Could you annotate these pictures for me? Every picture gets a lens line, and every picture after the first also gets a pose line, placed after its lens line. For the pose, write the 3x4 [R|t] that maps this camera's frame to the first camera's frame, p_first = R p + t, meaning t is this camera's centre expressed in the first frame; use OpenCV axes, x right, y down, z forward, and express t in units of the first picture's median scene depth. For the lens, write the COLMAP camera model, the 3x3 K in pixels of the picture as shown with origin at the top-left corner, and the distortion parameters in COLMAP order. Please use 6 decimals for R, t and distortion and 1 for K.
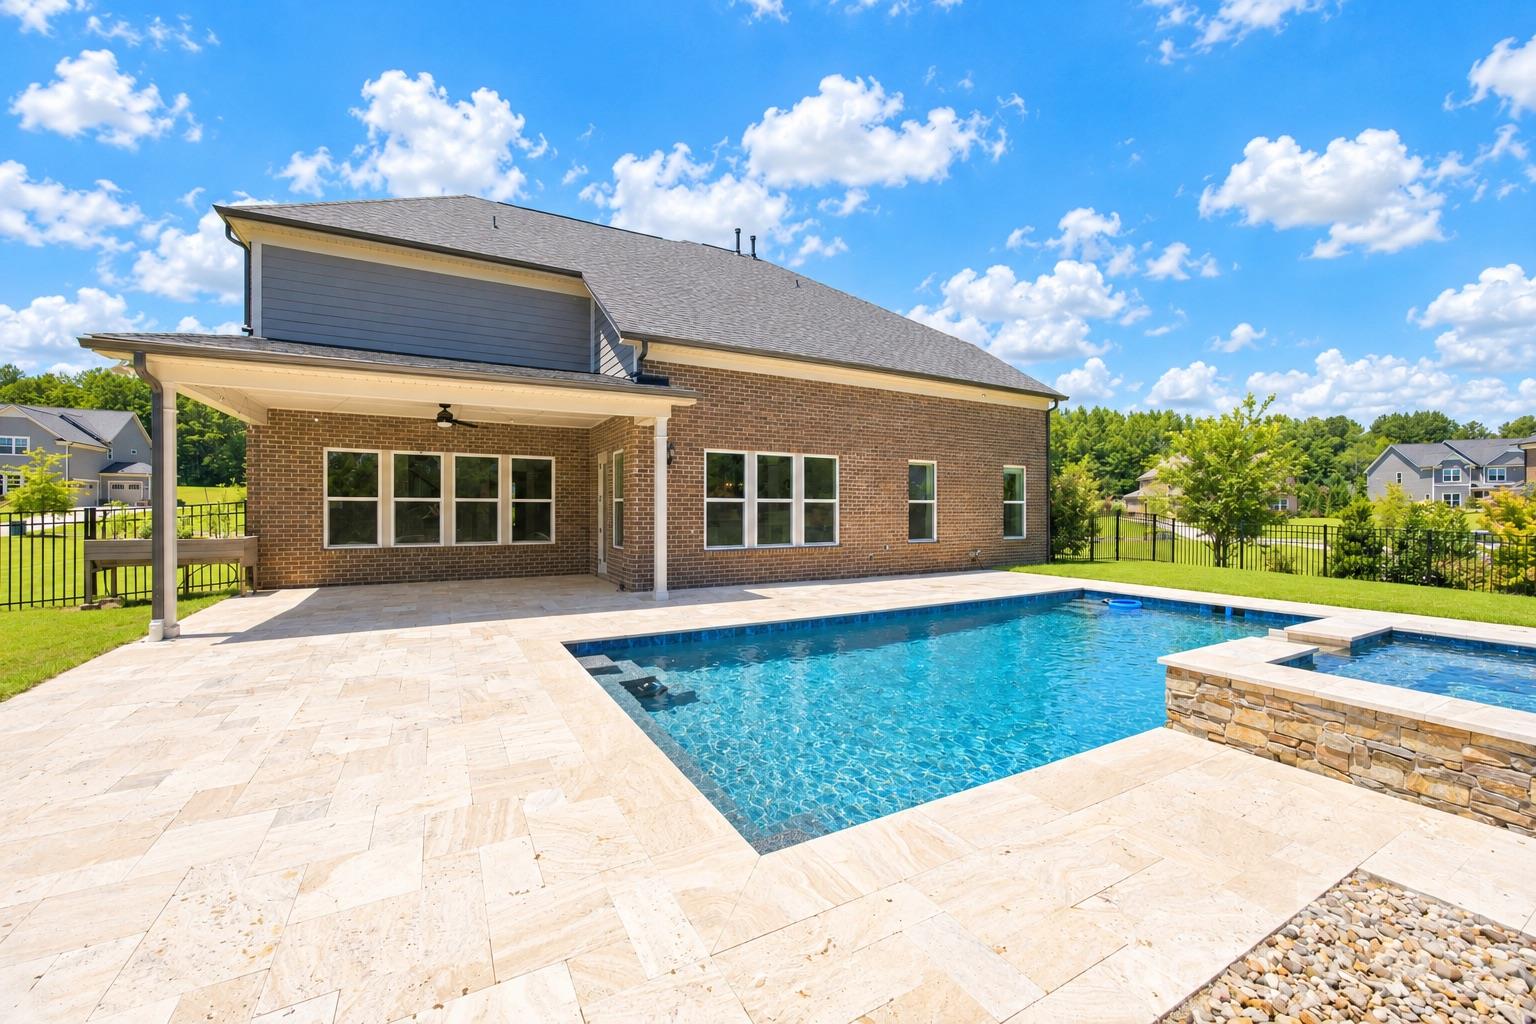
lens RADIAL K [[589.5, 0, 768.0], [0, 589.5, 512.0], [0, 0, 1]] dist [-0.018269, 0.000235]
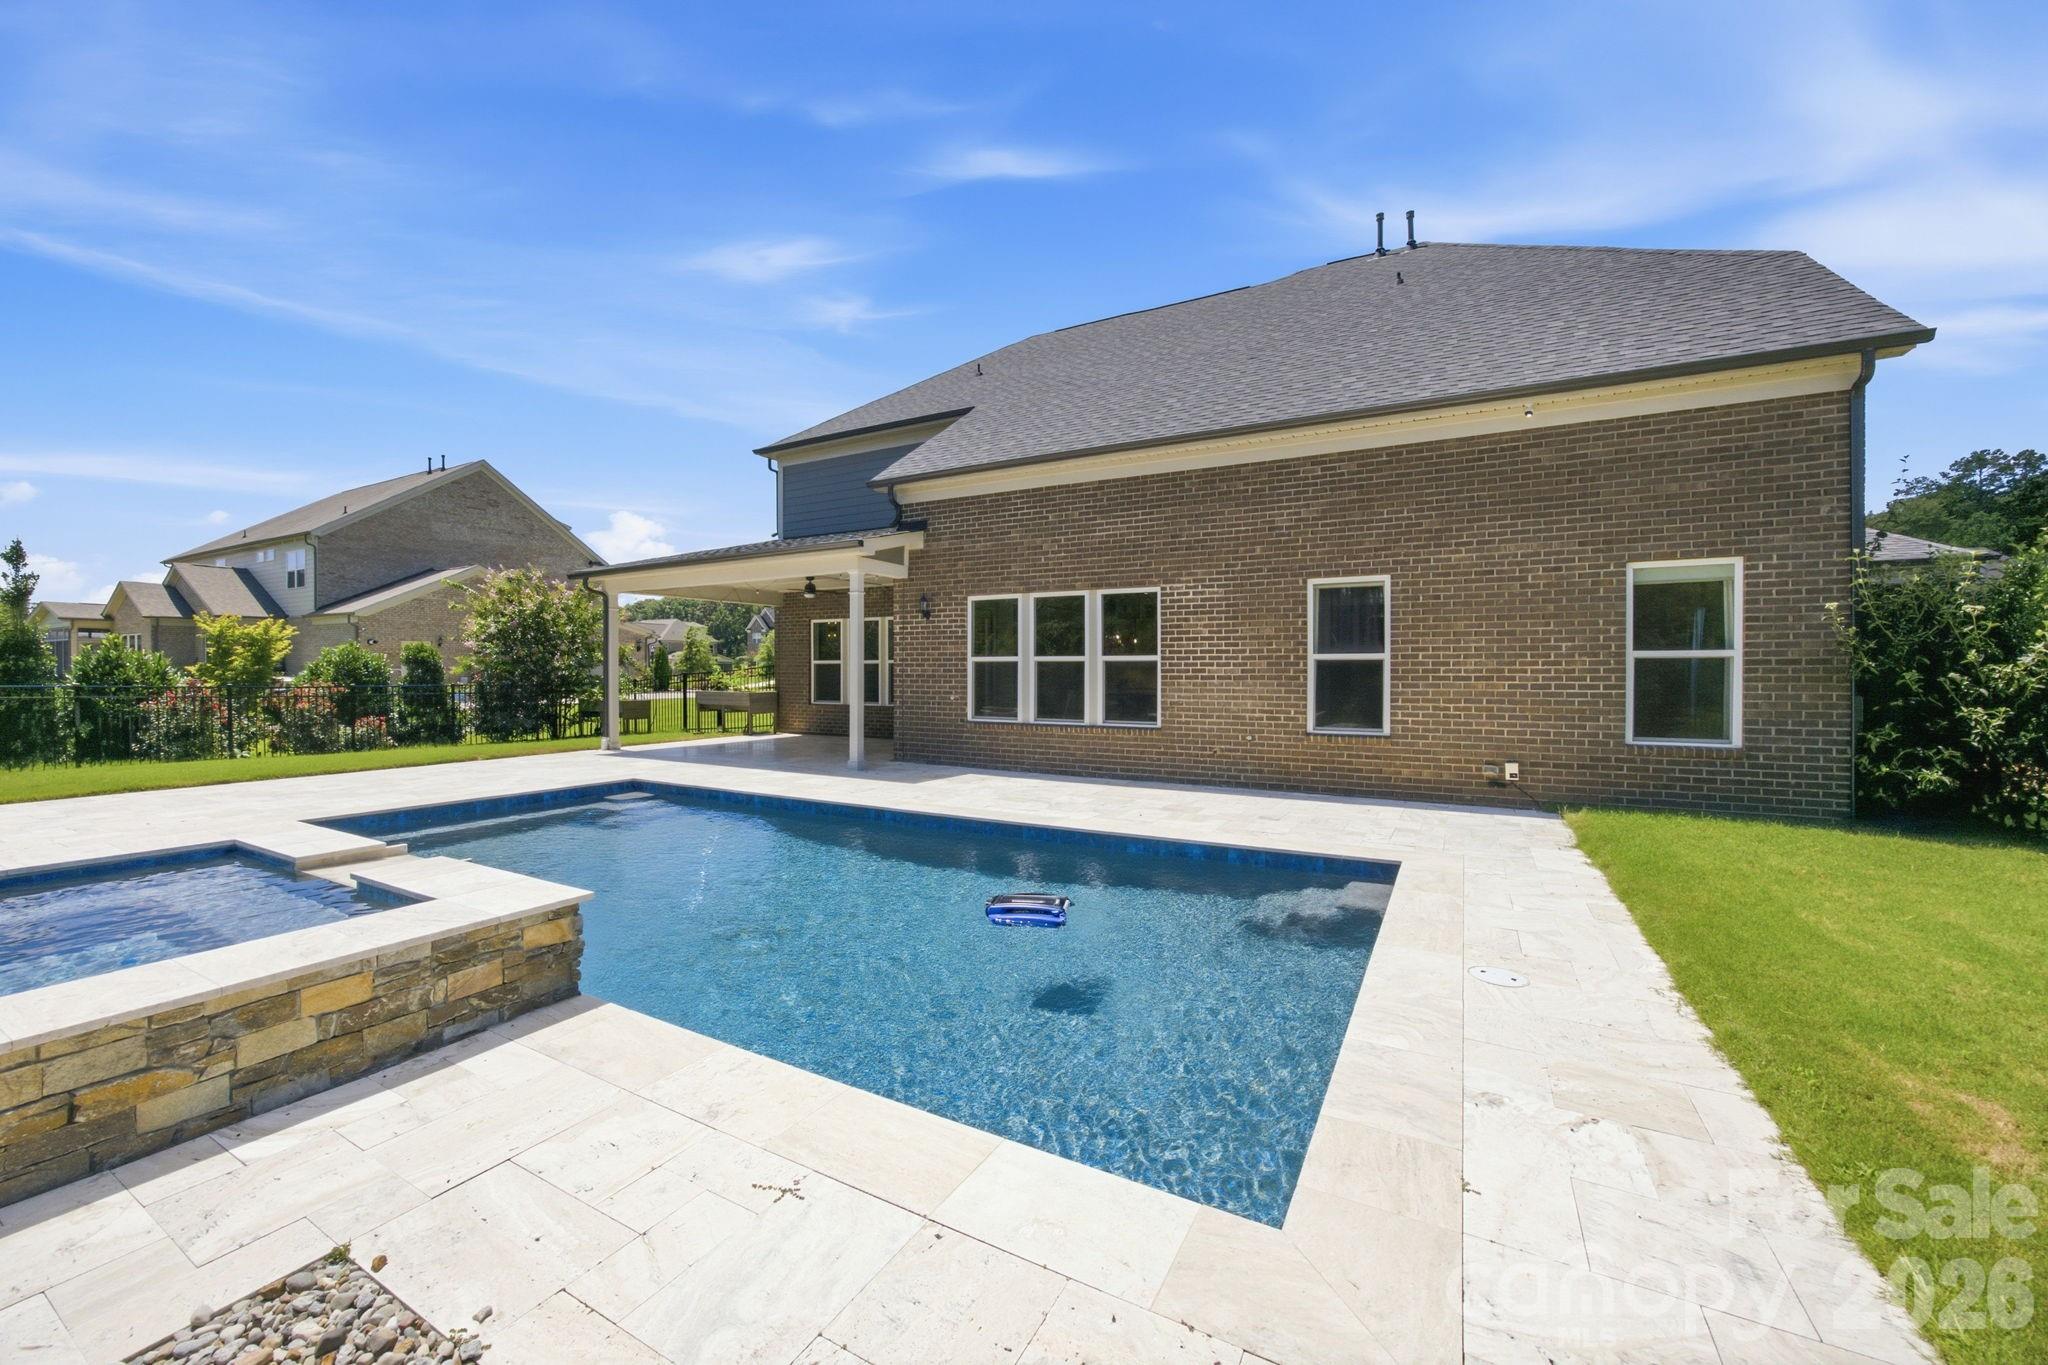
lens RADIAL K [[786.0, 0, 1024.0], [0, 786.0, 682.5], [0, 0, 1]] dist [-0.018269, 0.000235]
pose [[0.544678, 0.013458, -0.838537, 0.782881], [-0.004909, 0.999905, 0.012859, -0.002823], [0.838631, -0.002887, 0.544693, 0.437206]]
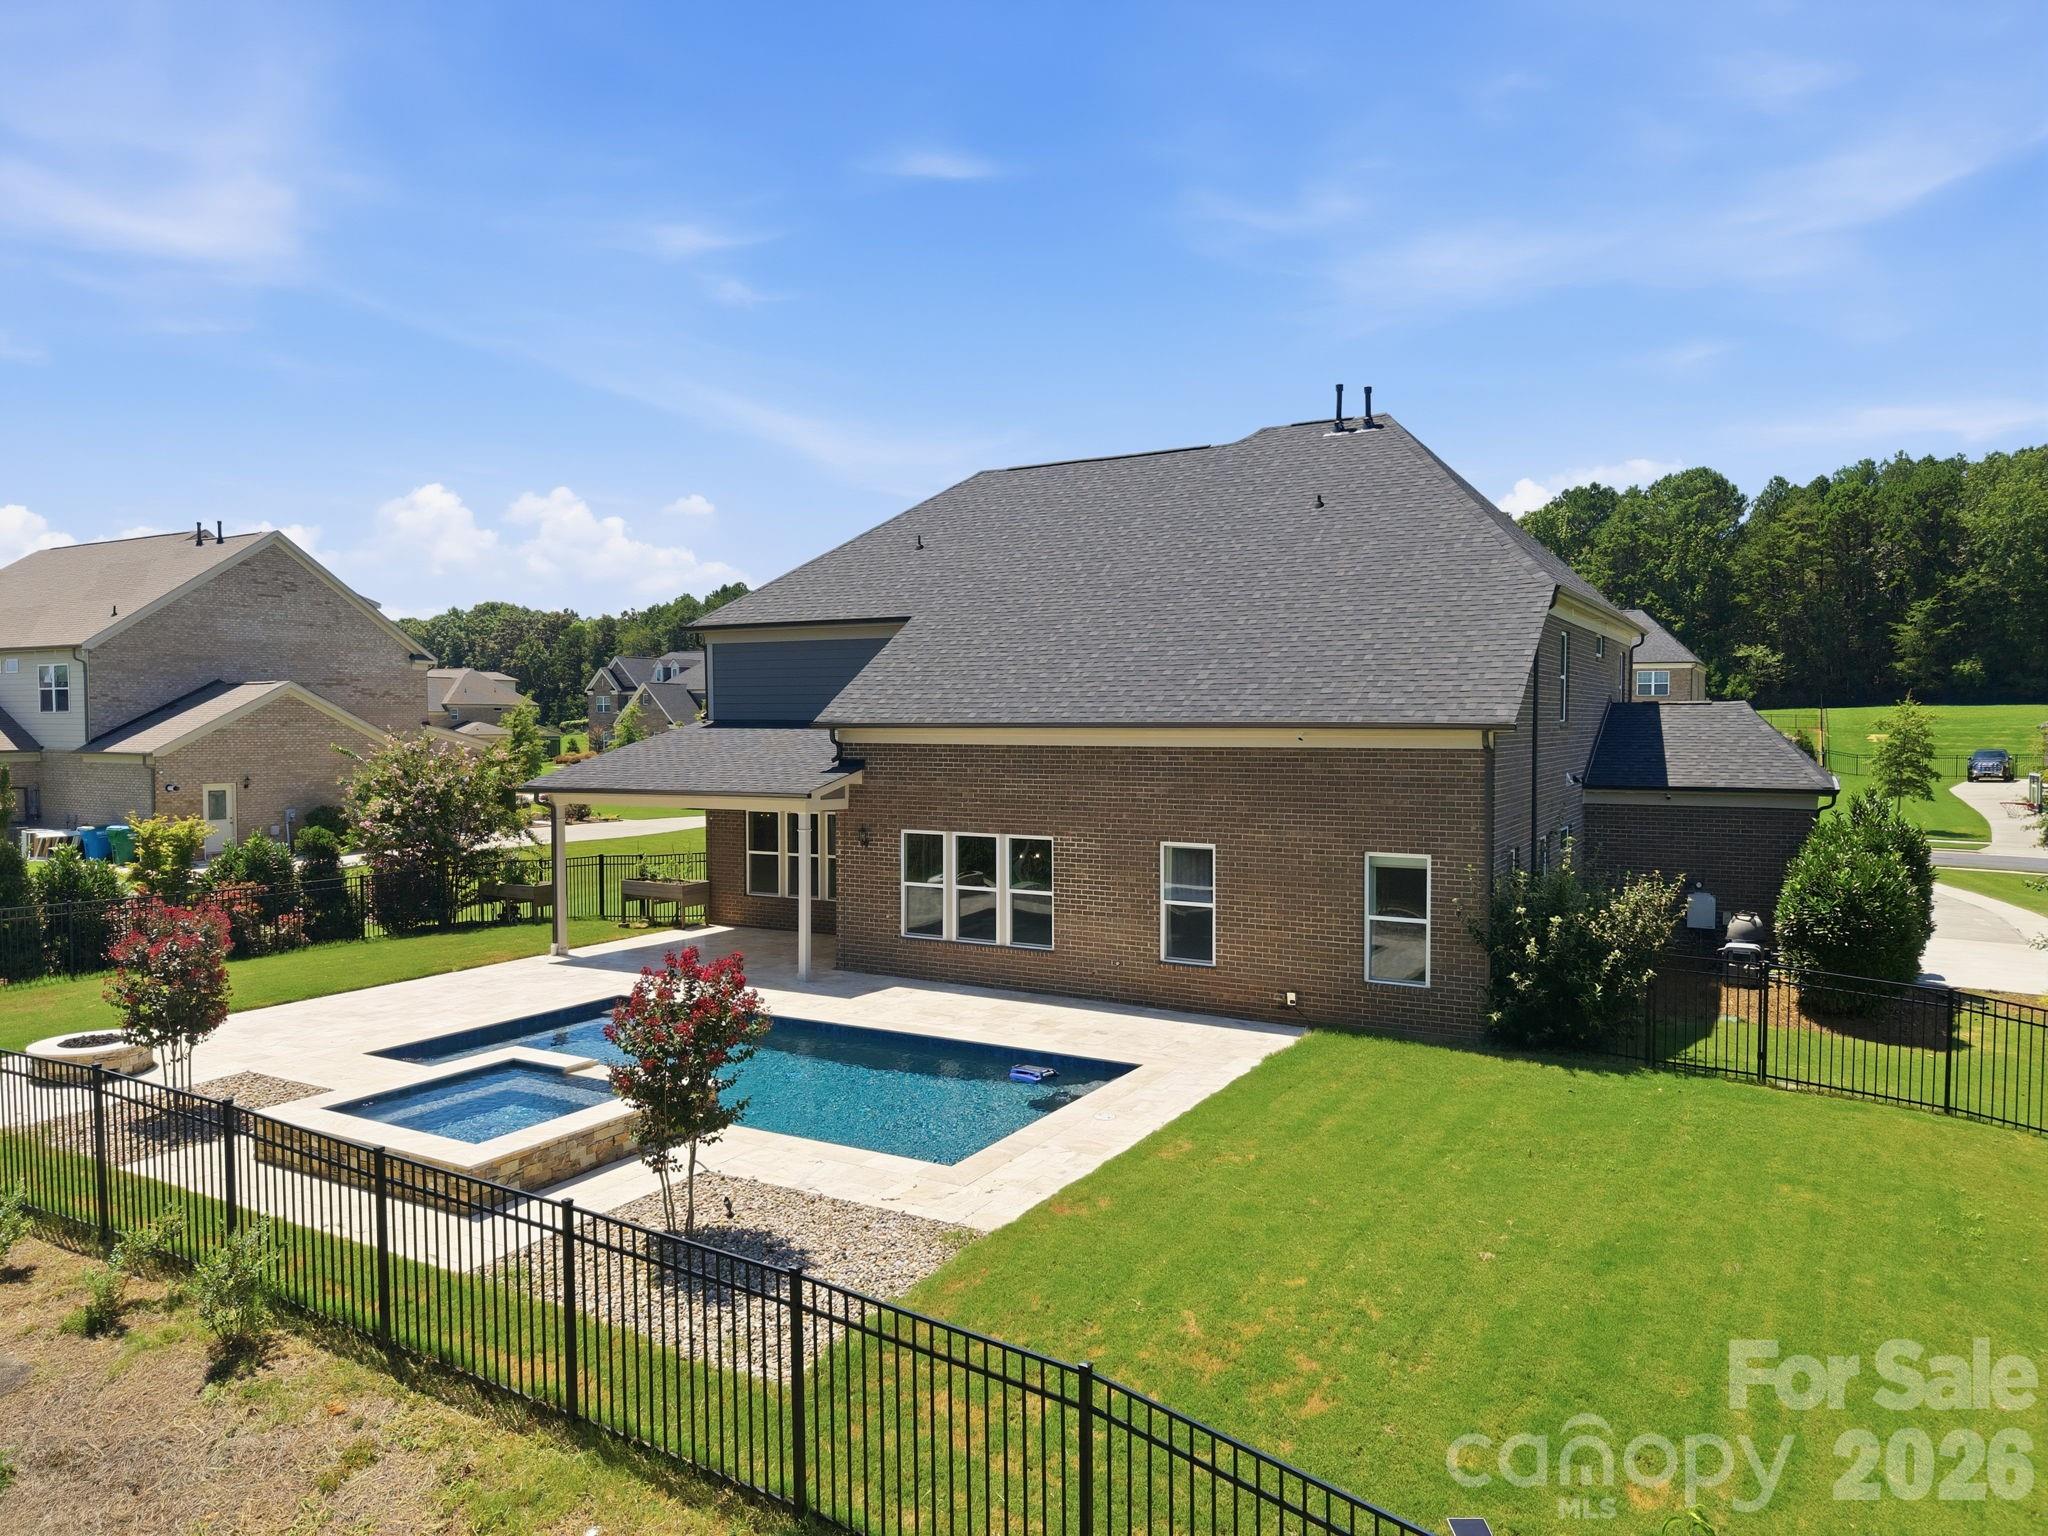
lens RADIAL K [[1367.4, 0, 1010.9], [0, 1367.4, 762.7], [0, 0, 1]] dist [0.135866, -0.172666]
pose [[0.525256, 0.026643, -0.850527, 1.697087], [-0.004459, 0.999582, 0.028558, -0.255466], [0.850932, -0.011208, 0.525156, 0.005412]]
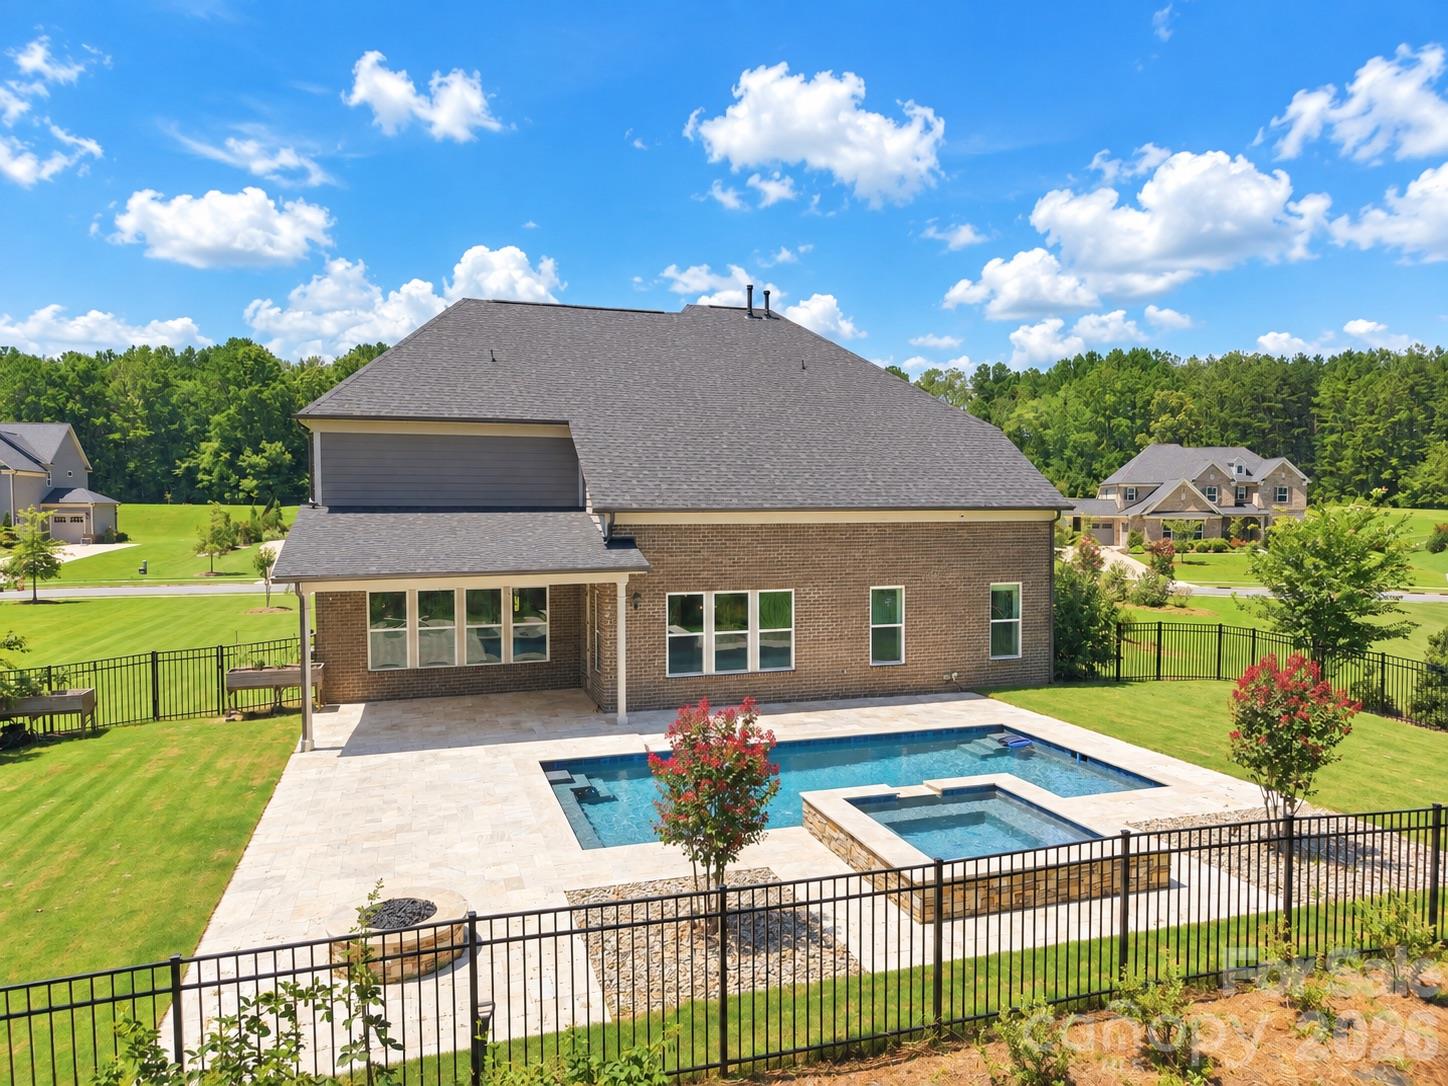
lens RADIAL K [[954.7, 0, 723.5], [0, 954.7, 550.2], [0, 0, 1]] dist [0.074189, -0.090742]
pose [[0.980129, 0.005650, -0.198283, 0.355984], [0.002431, 0.999177, 0.040491, -0.249094], [0.198348, -0.040168, 0.979308, -0.783312]]
